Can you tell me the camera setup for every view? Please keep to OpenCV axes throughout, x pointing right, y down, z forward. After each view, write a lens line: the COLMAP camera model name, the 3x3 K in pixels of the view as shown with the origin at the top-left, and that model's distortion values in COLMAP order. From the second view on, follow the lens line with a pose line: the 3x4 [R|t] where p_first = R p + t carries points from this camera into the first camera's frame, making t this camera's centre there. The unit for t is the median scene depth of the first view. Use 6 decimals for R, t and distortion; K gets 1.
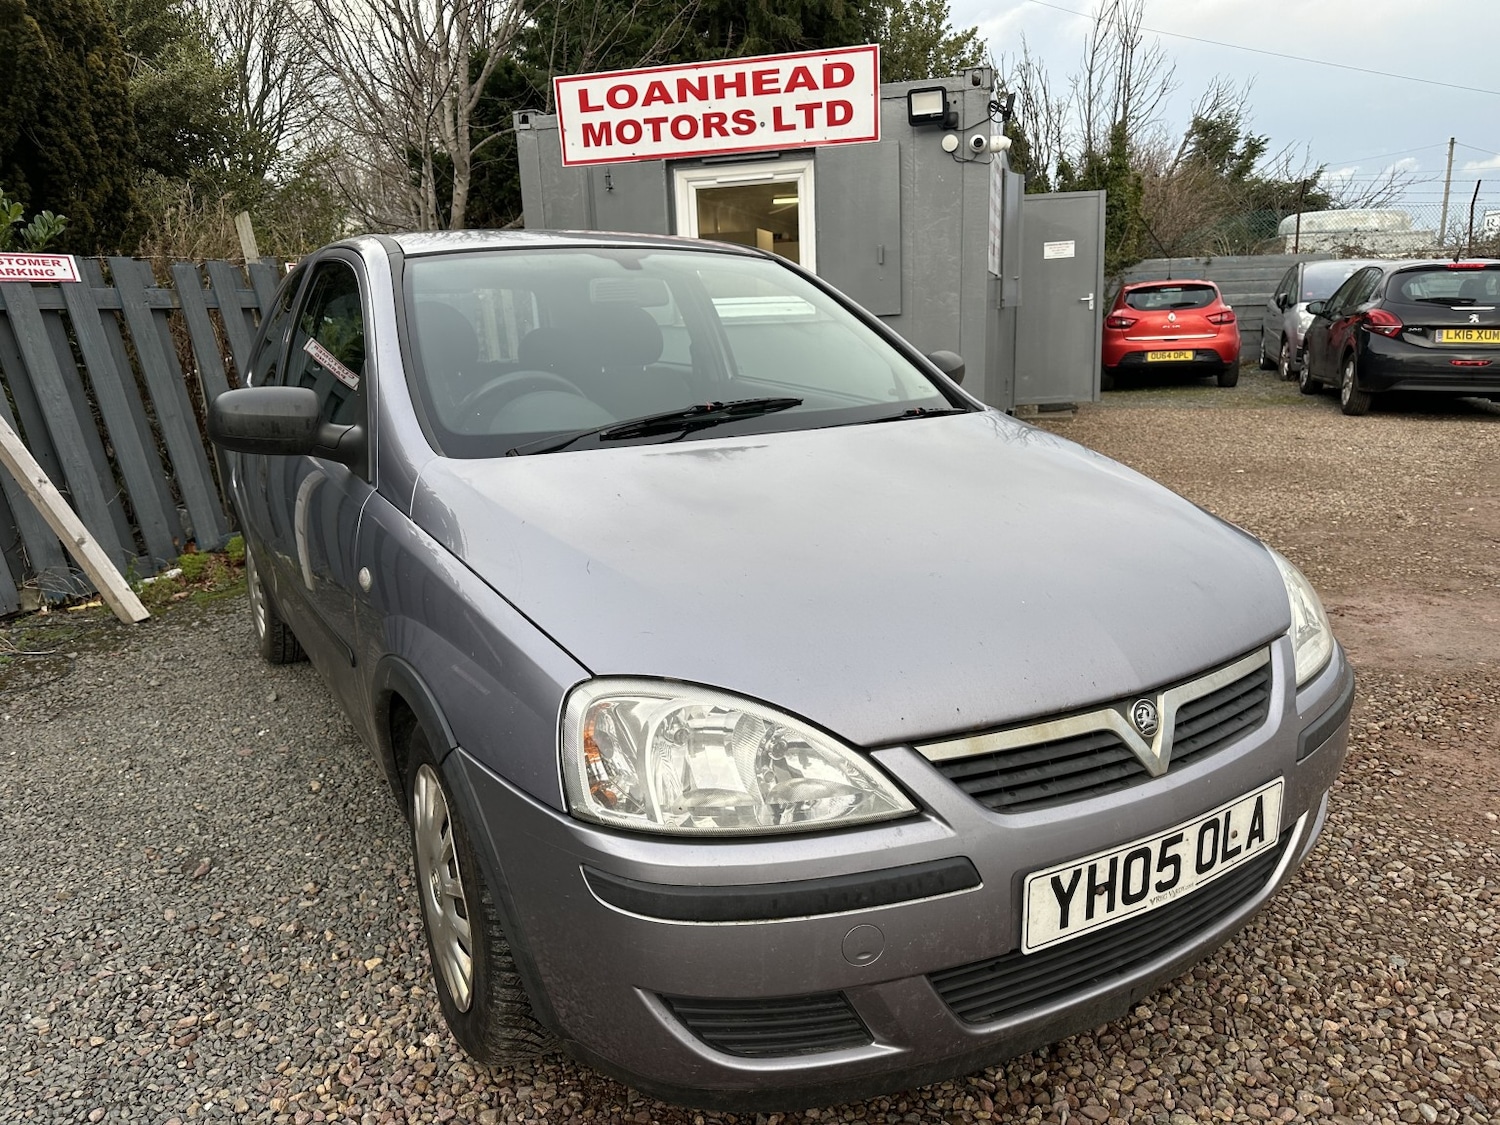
lens RADIAL K [[1075.8, 0, 735.6], [0, 1075.8, 557.2], [0, 0, 1]] dist [0.017937, -0.022609]
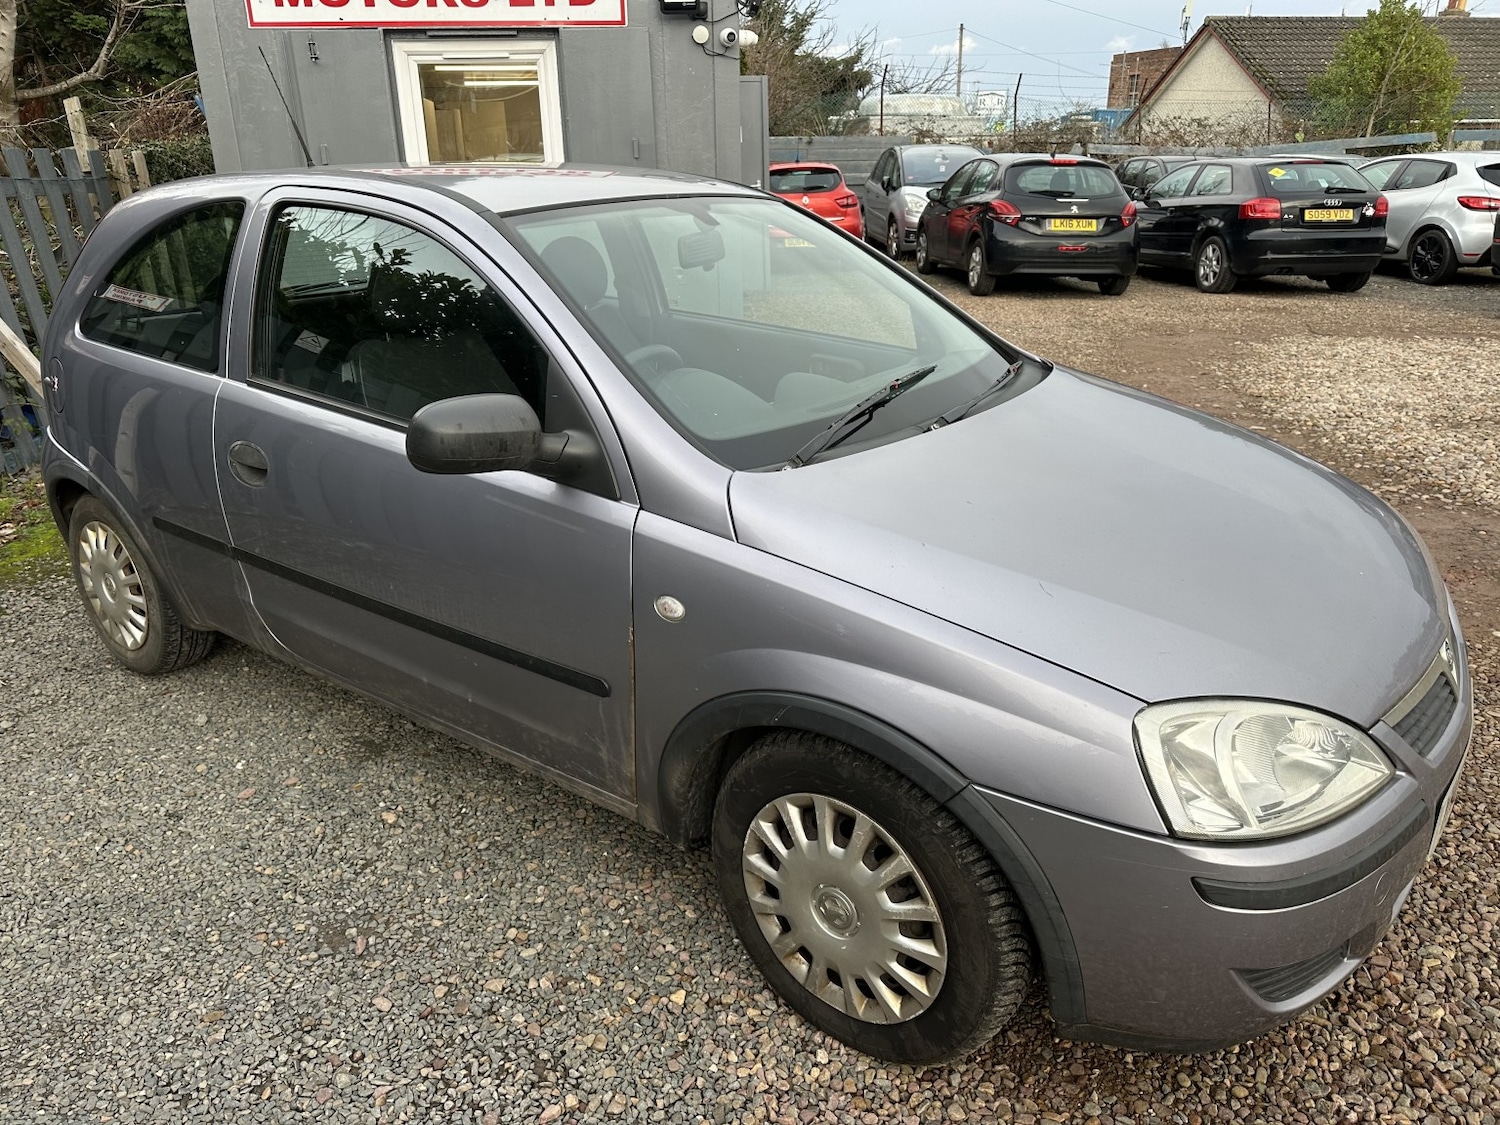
lens RADIAL K [[1075.2, 0, 733.0], [0, 1075.2, 559.6], [0, 0, 1]] dist [0.026238, -0.033047]
pose [[0.920607, -0.116835, 0.372601, -0.435608], [0.070555, 0.988254, 0.135559, -0.098662], [-0.384063, -0.098508, 0.918037, 0.096504]]
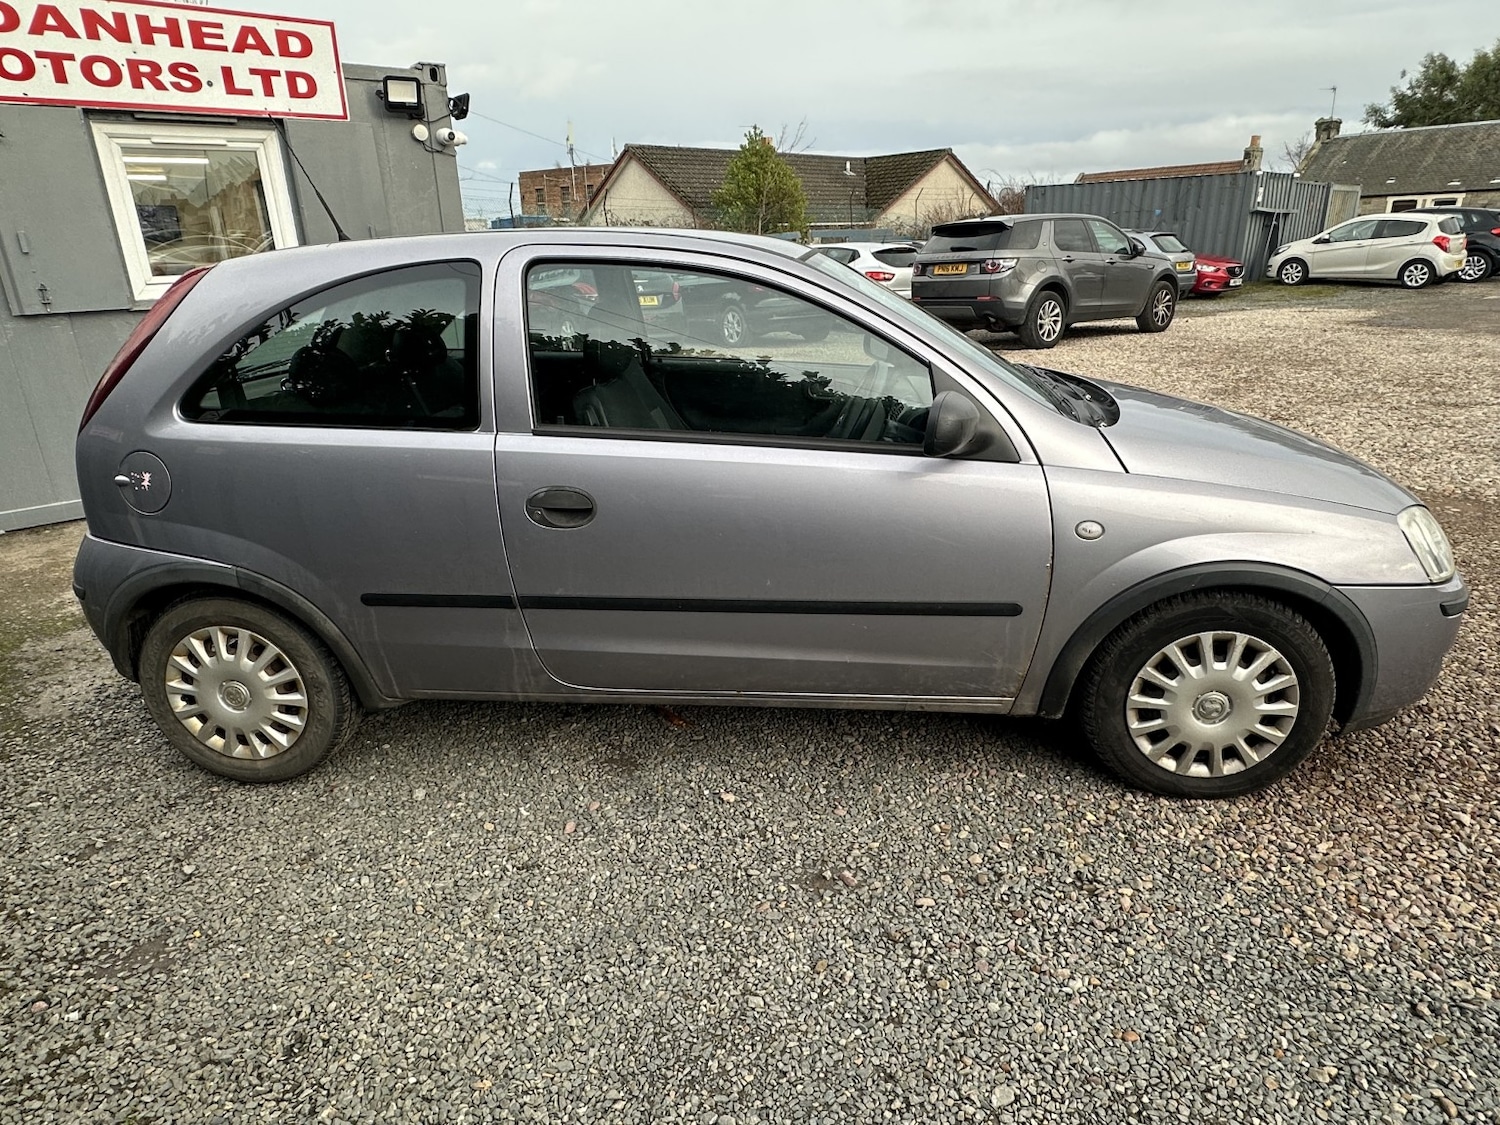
lens RADIAL K [[925.6, 0, 750.0], [0, 925.6, 562.5], [0, 0, 1]] dist [0.001818, -0.002935]
pose [[0.569347, -0.247191, 0.784054, -0.995133], [0.187571, 0.967628, 0.168860, -0.141130], [-0.800413, 0.050926, 0.597282, 0.462767]]
